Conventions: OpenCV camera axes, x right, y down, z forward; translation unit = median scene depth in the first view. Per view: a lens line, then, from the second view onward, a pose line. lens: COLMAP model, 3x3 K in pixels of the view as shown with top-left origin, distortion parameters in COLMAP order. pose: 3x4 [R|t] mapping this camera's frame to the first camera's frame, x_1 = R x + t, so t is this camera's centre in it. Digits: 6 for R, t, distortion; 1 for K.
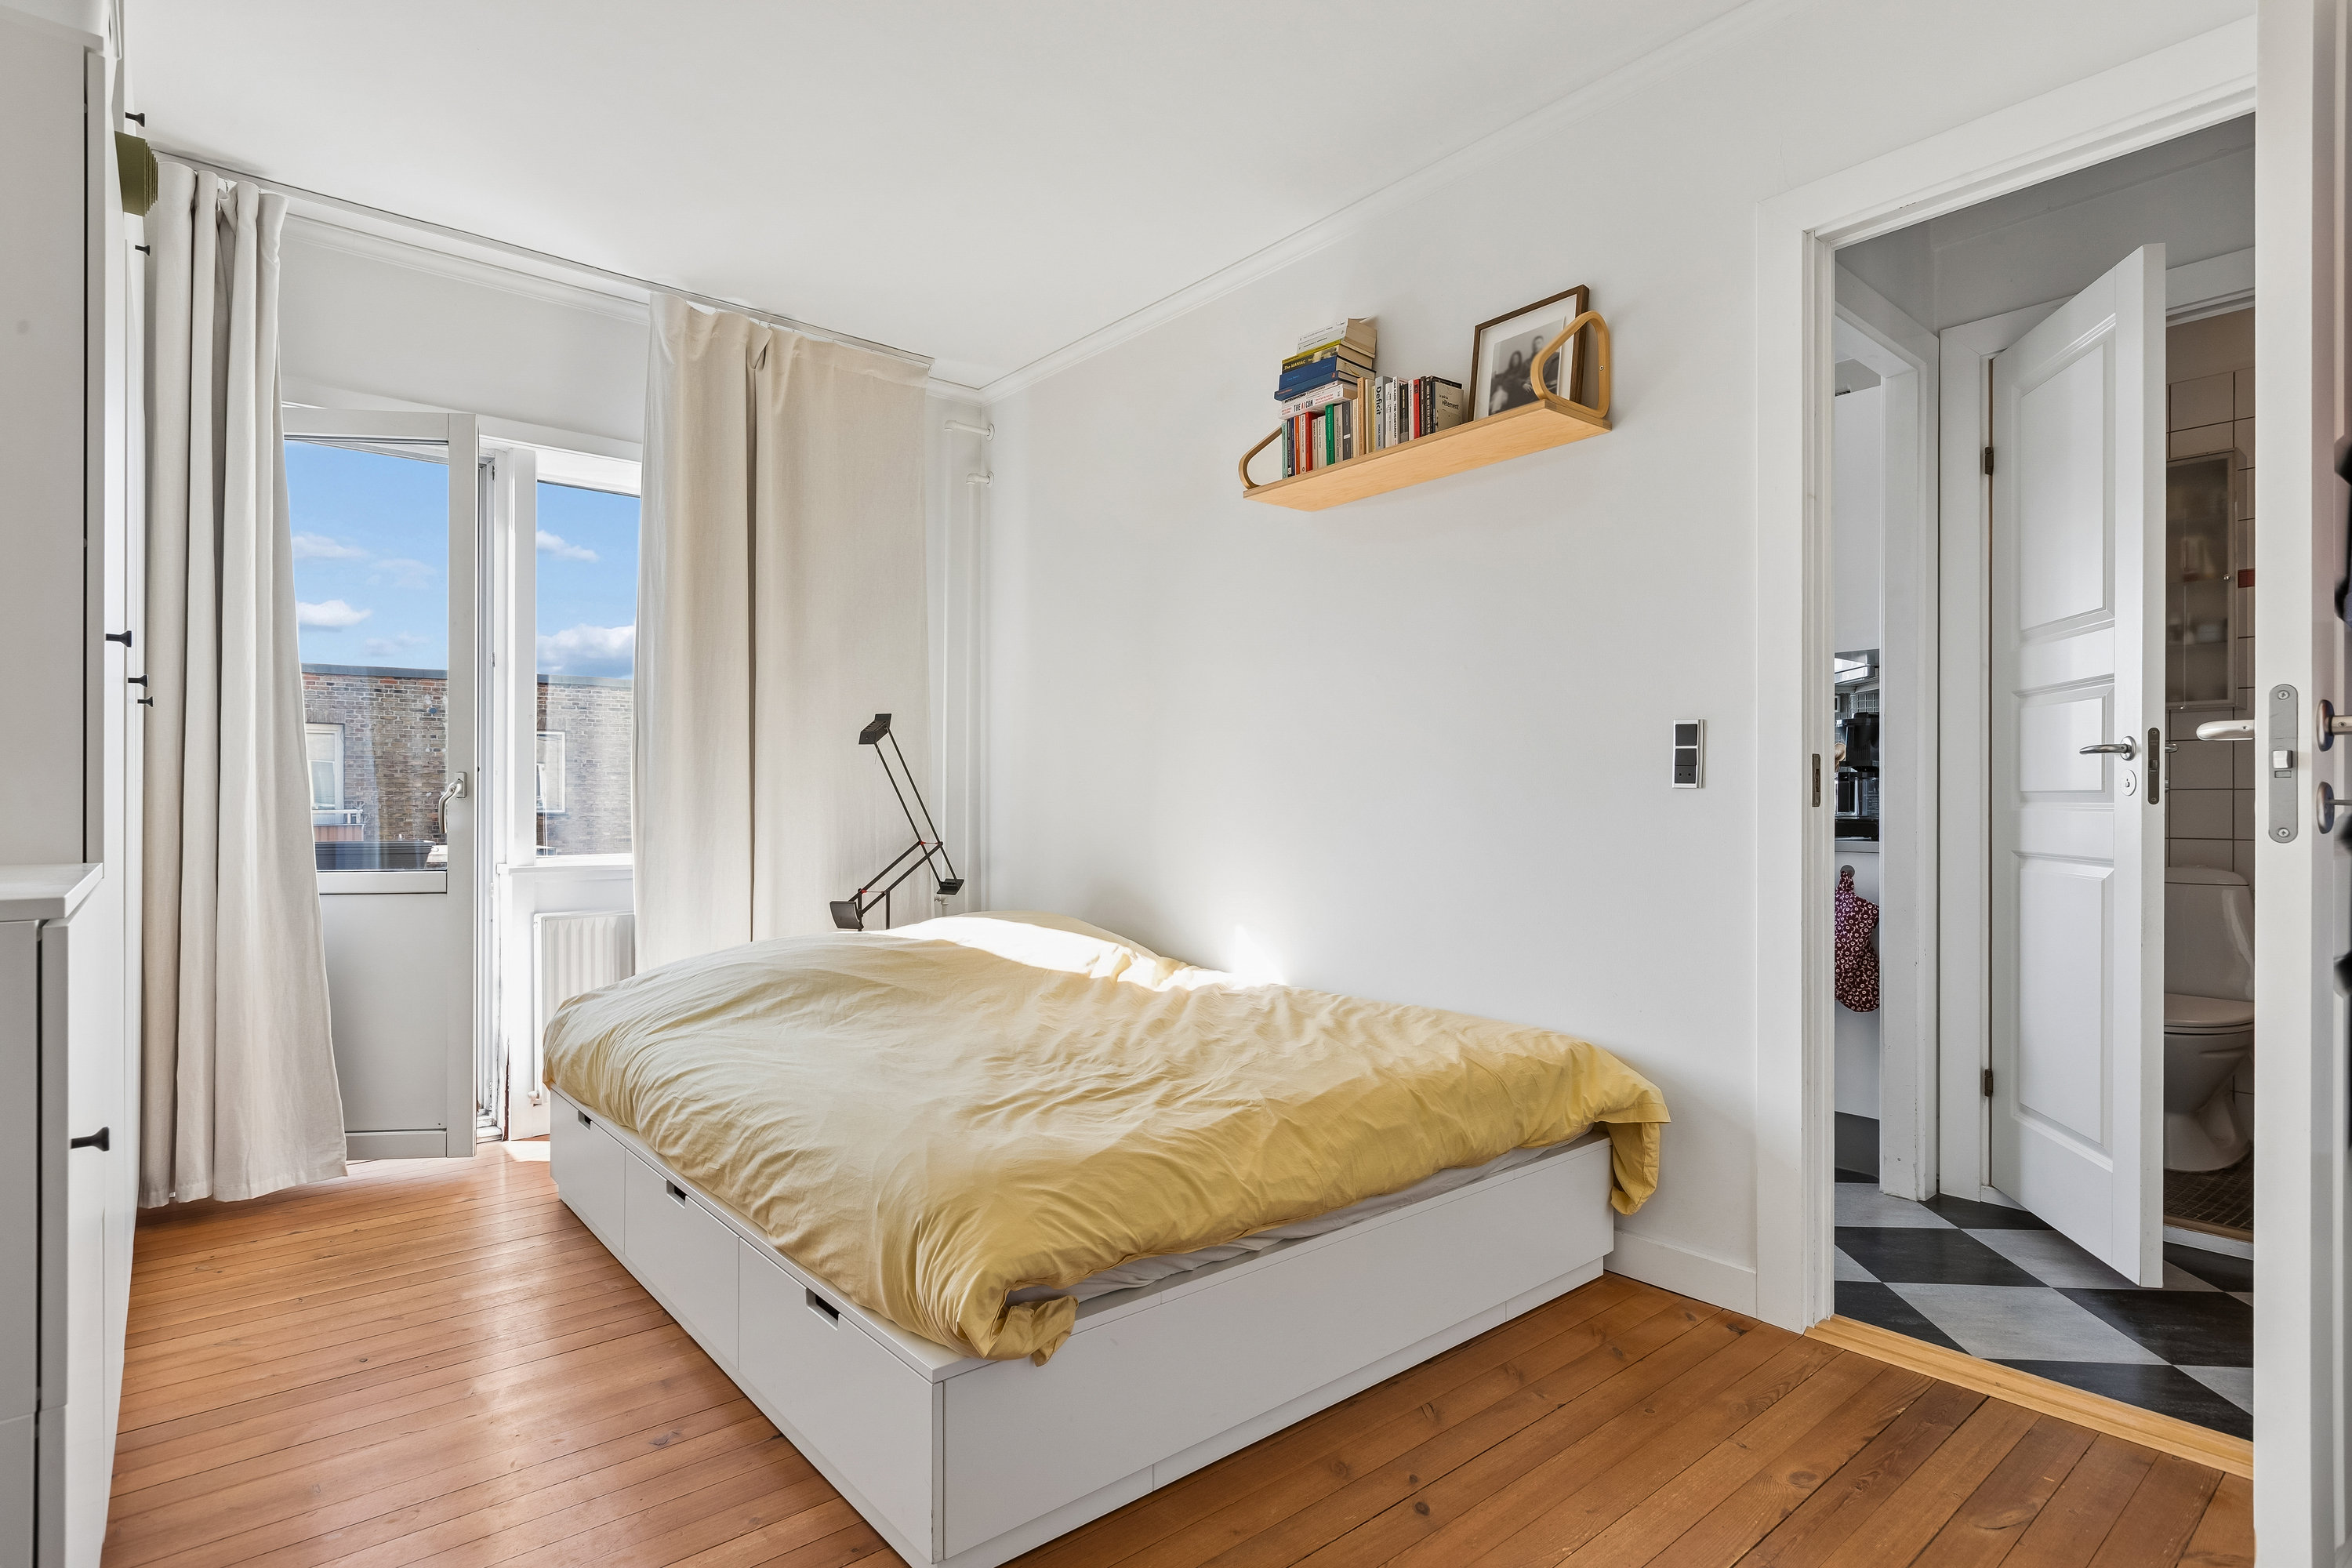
lens RADIAL K [[1207.9, 0, 1188.6], [0, 1207.9, 796.0], [0, 0, 1]] dist [-0.003055, 0.007102]
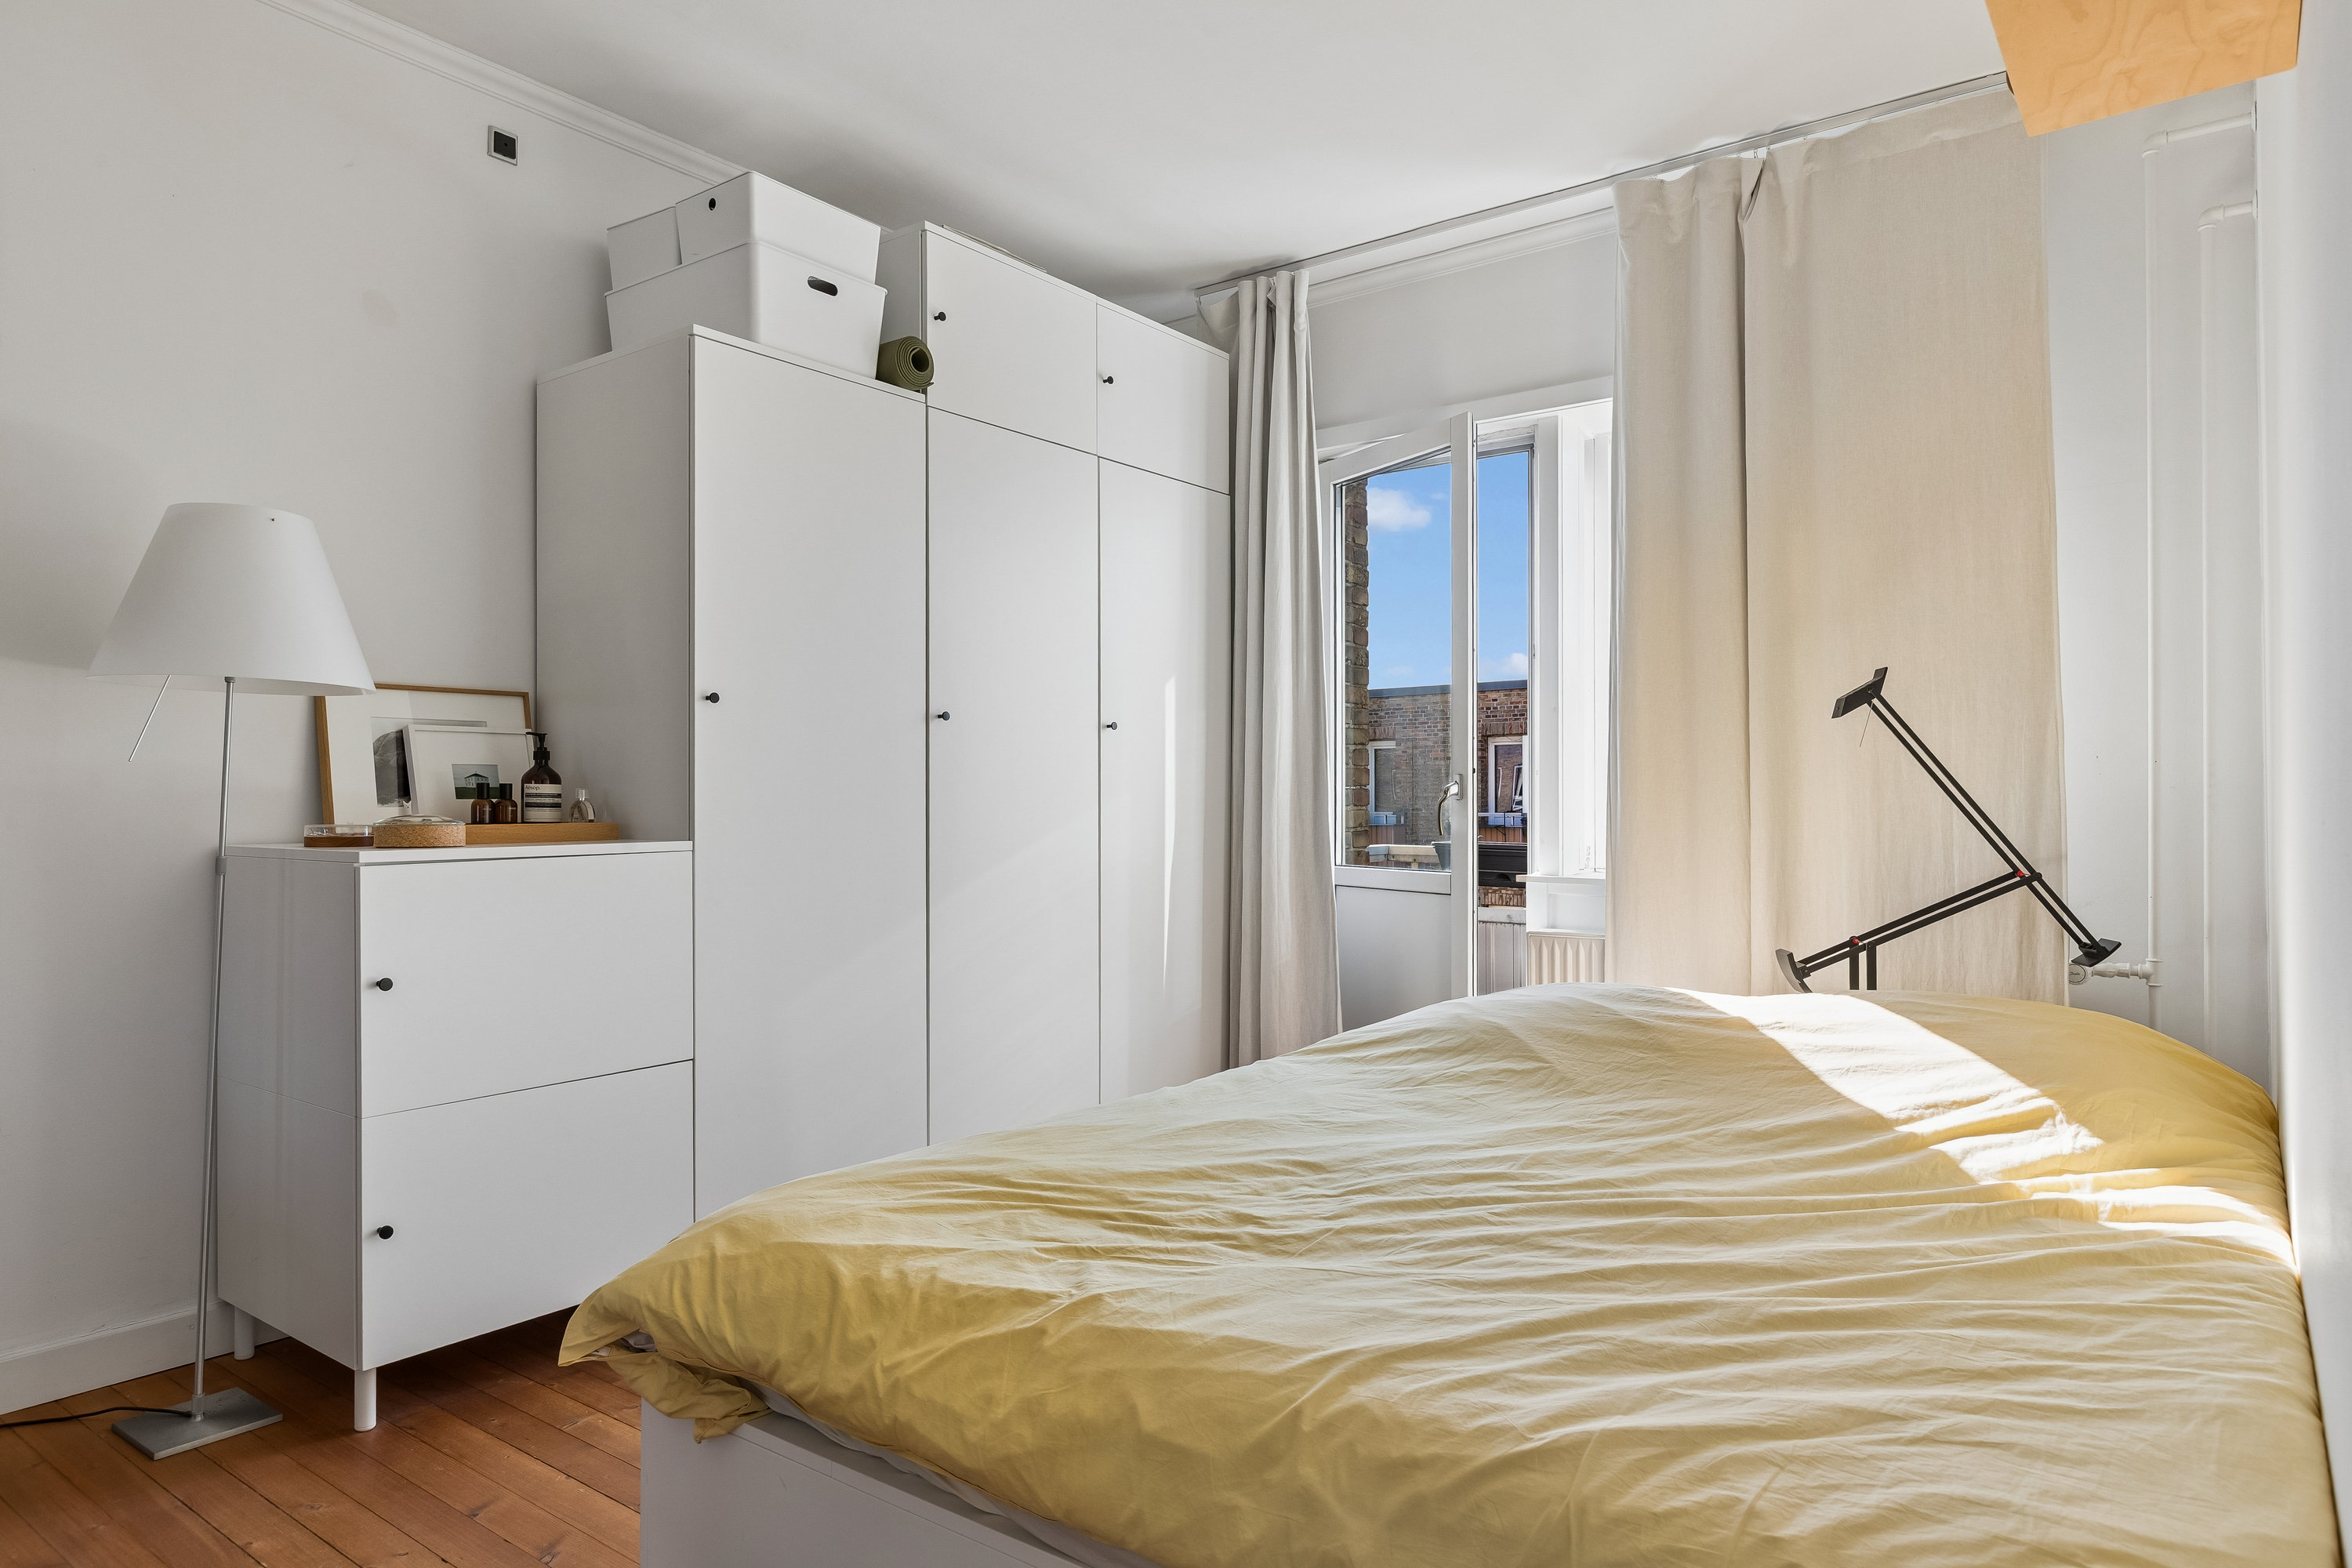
lens RADIAL K [[1418.4, 0, 1182.2], [0, 1418.4, 780.9], [0, 0, 1]] dist [-0.001313, -0.000684]
pose [[0.212687, -0.015348, -0.977000, 0.546926], [0.004416, 0.999882, -0.014746, 0.003002], [0.977110, -0.001178, 0.212729, 0.633515]]
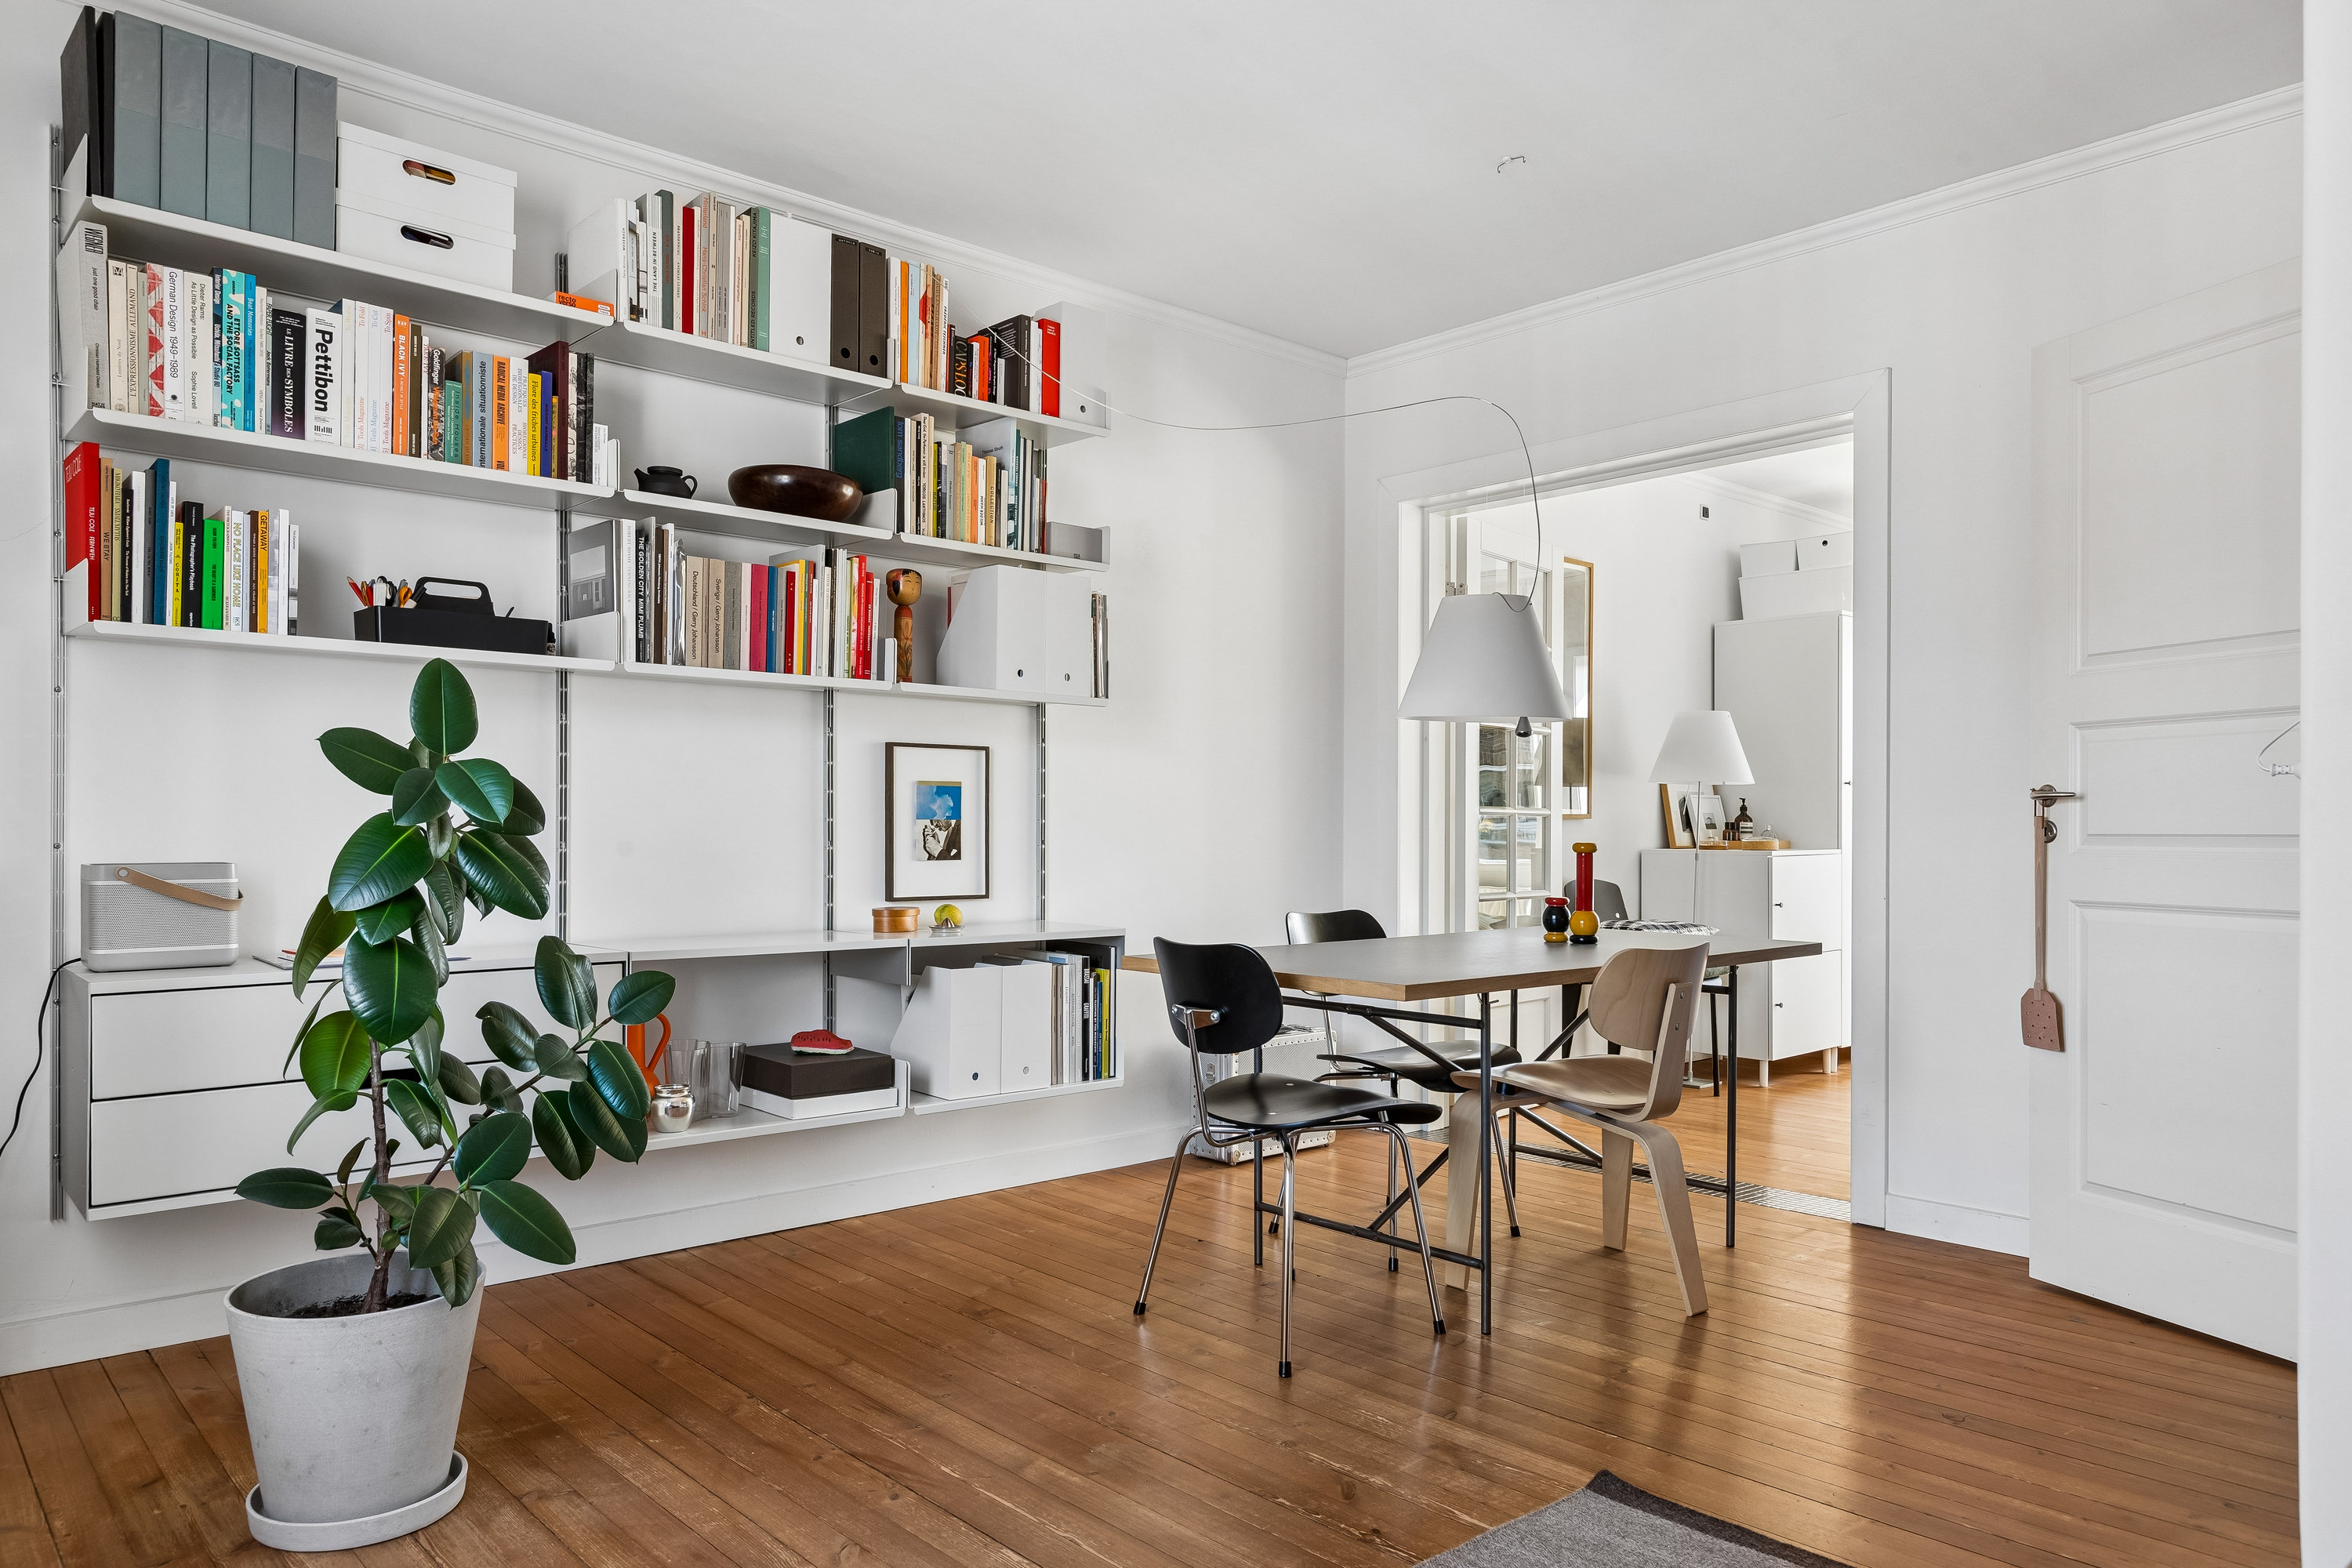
lens RADIAL K [[1540.2, 0, 1178.9], [0, 1540.2, 836.2], [0, 0, 1]] dist [0.002194, 0.000591]
pose [[0.018574, 0.004415, -0.999818, 1.787652], [-0.003417, 0.999985, 0.004352, 0.001844], [0.999822, 0.003336, 0.018589, -0.502620]]
